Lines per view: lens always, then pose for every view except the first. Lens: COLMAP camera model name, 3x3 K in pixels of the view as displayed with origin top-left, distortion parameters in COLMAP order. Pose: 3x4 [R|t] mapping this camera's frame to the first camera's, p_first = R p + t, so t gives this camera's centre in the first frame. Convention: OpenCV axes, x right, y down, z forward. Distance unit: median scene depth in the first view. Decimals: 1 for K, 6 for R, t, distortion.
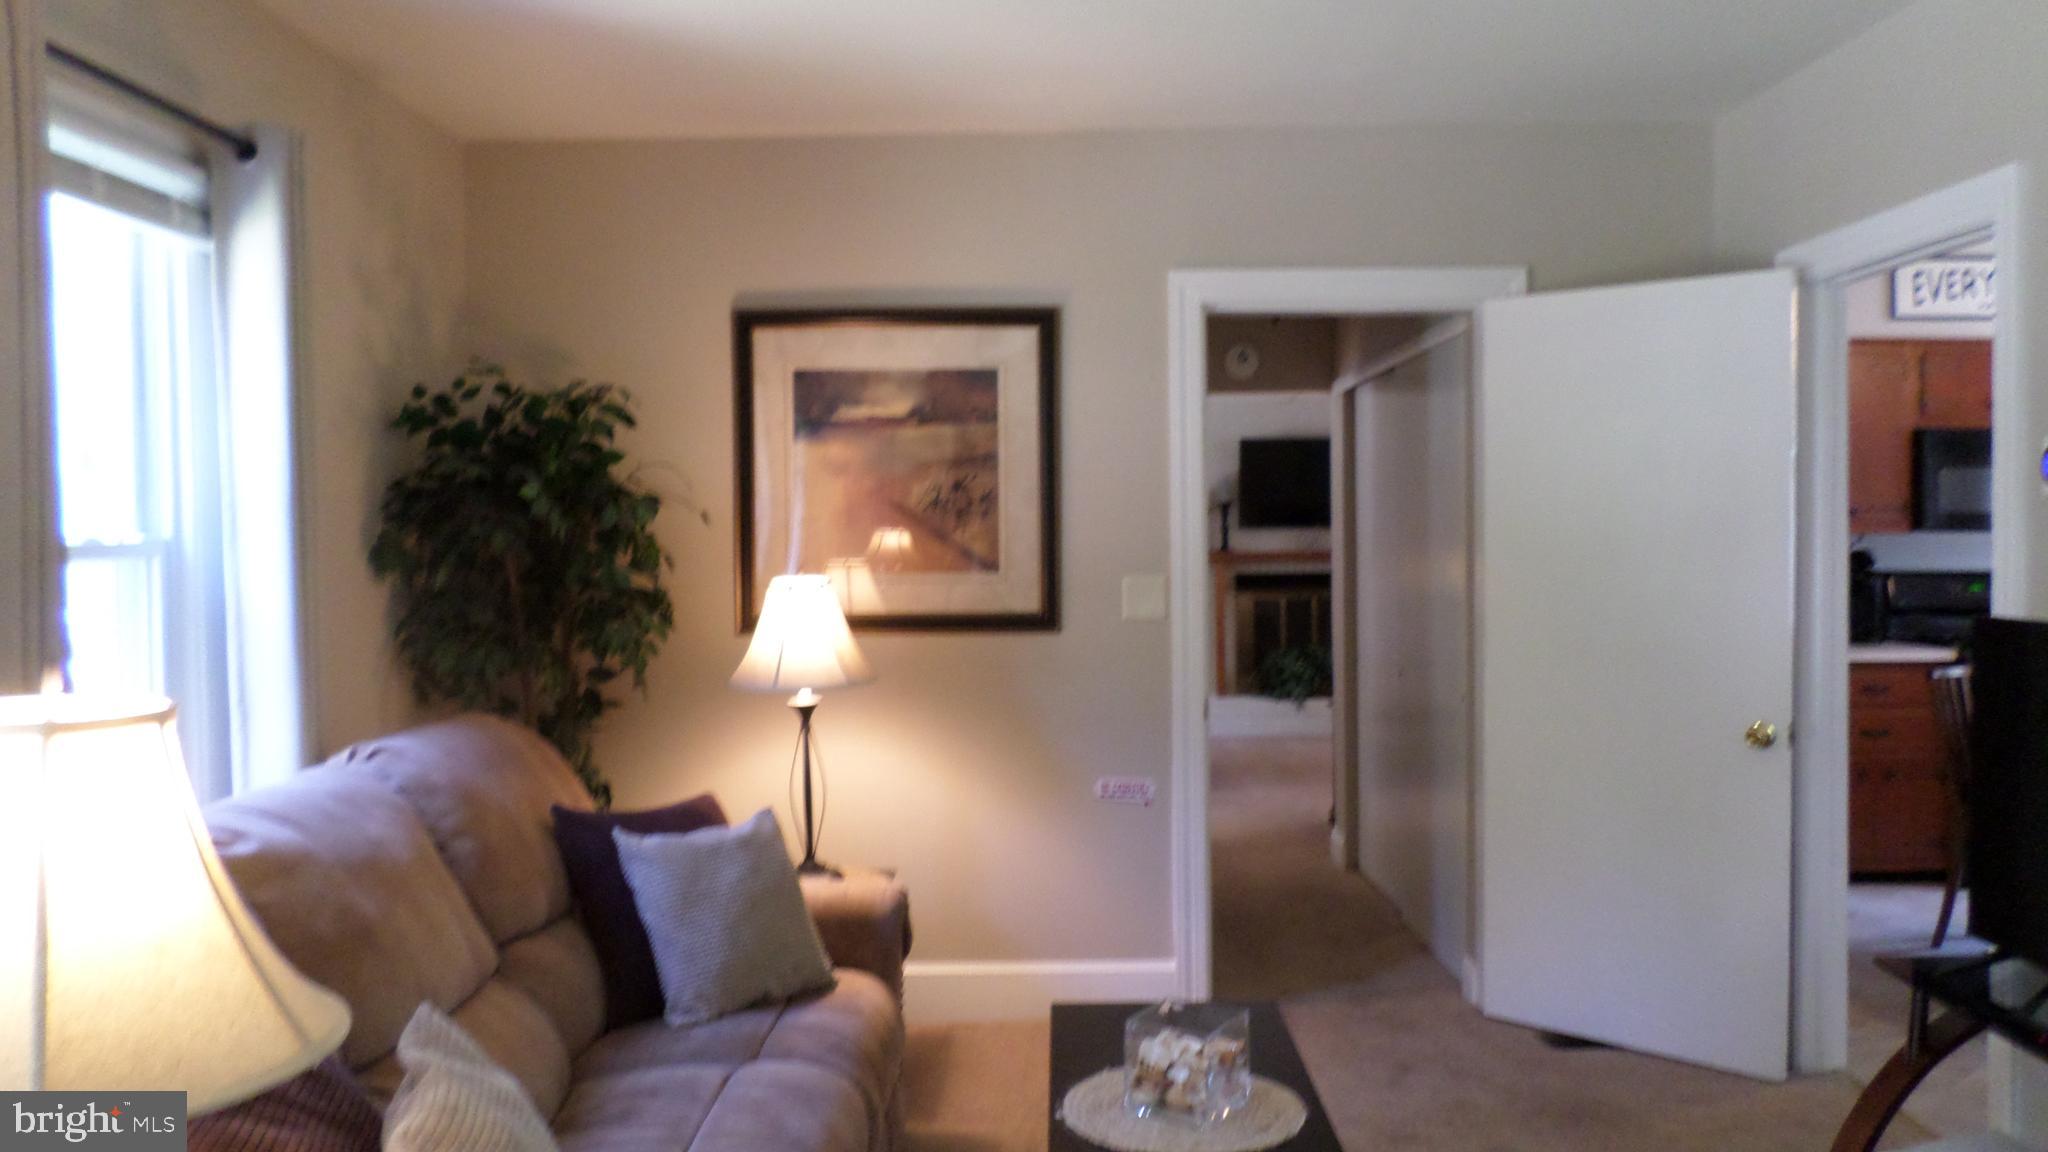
lens RADIAL K [[1570.0, 0, 1021.1], [0, 1570.0, 576.6], [0, 0, 1]] dist [-0.010337, 0.005539]
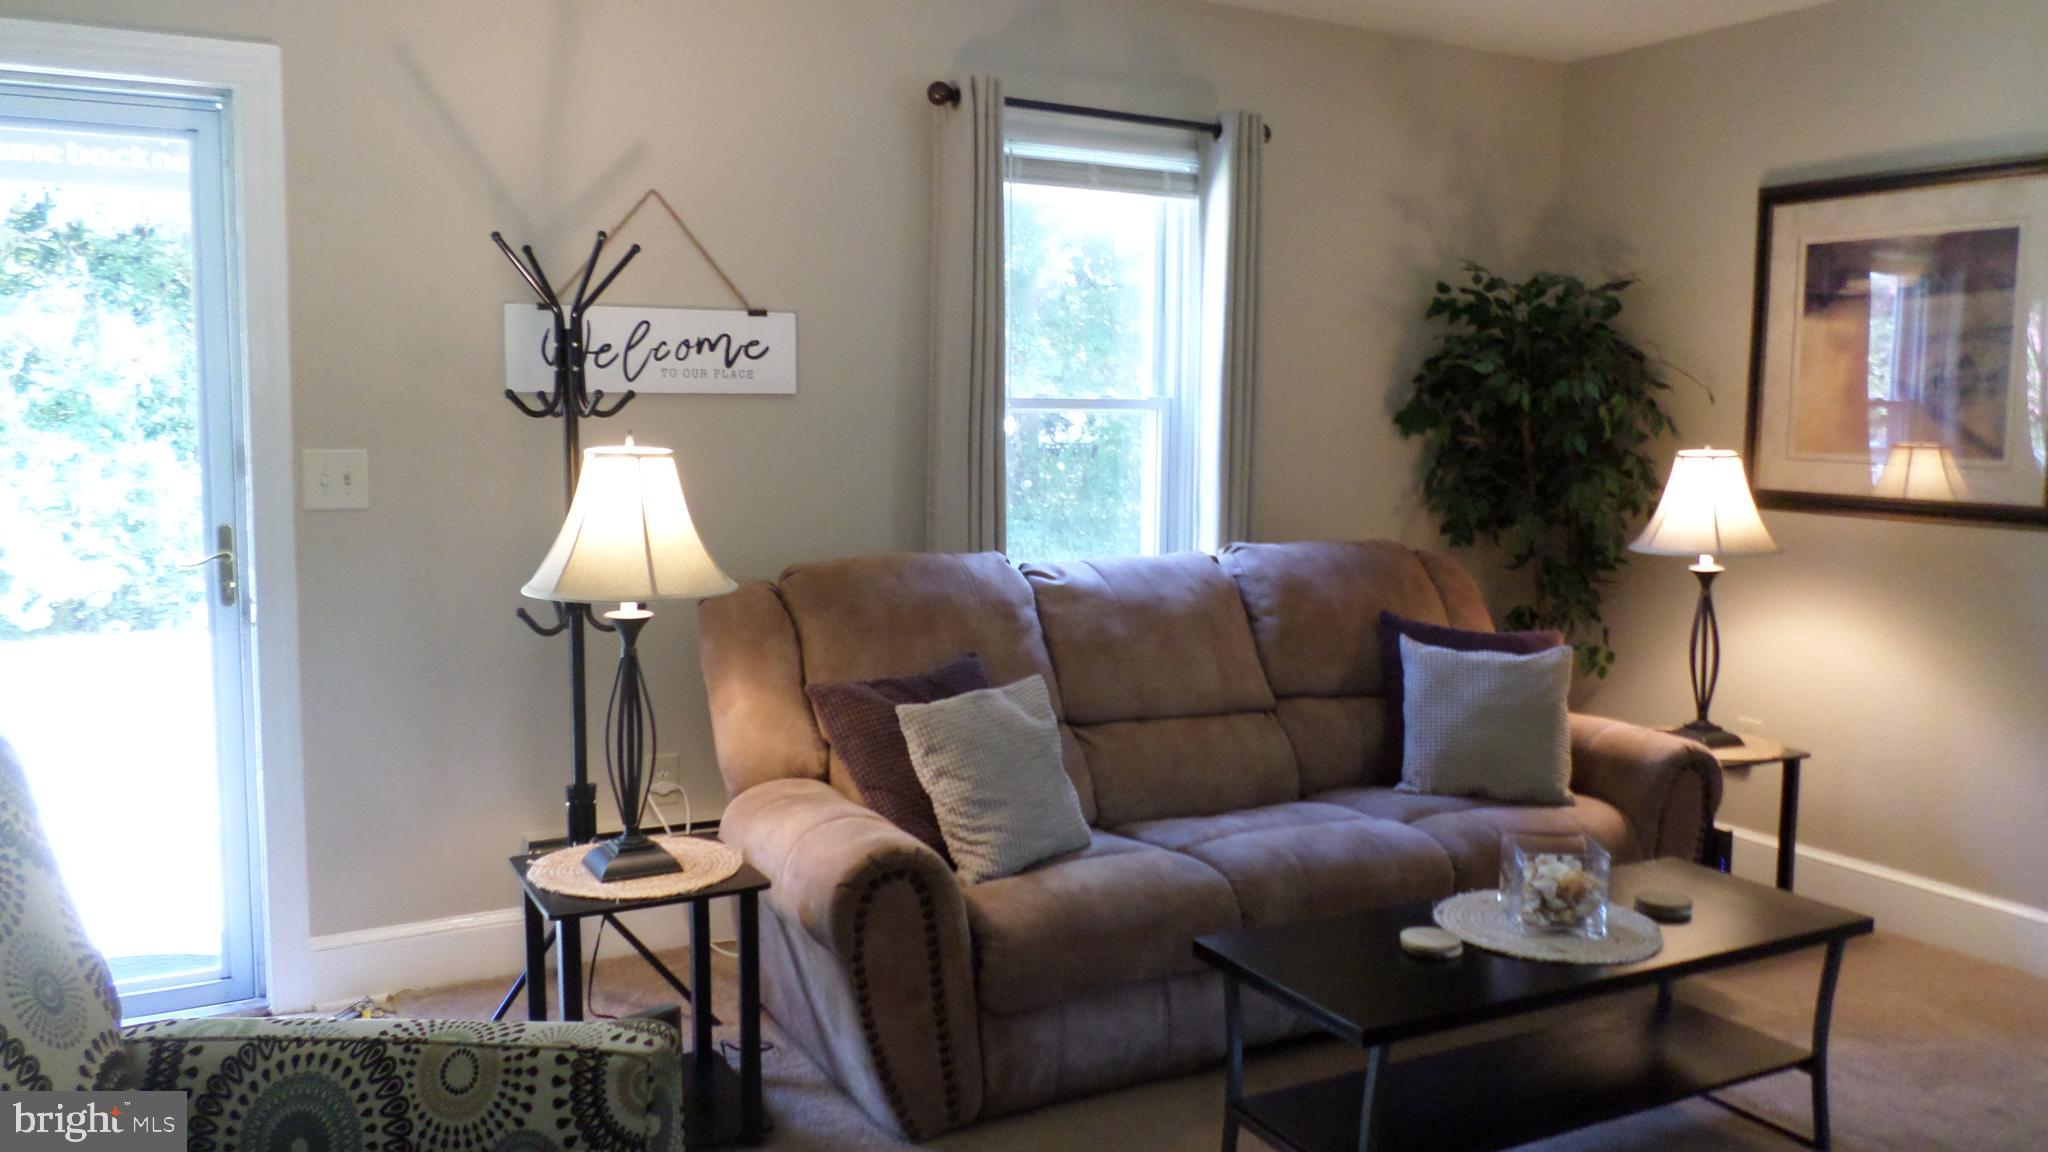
lens RADIAL K [[1570.0, 0, 1023.0], [0, 1570.0, 573.9], [0, 0, 1]] dist [-0.010337, 0.005539]
pose [[0.464720, 0.116979, -0.877696, 0.518956], [-0.047563, 0.993102, 0.107177, -0.006986], [0.884179, -0.008062, 0.467078, 0.095855]]
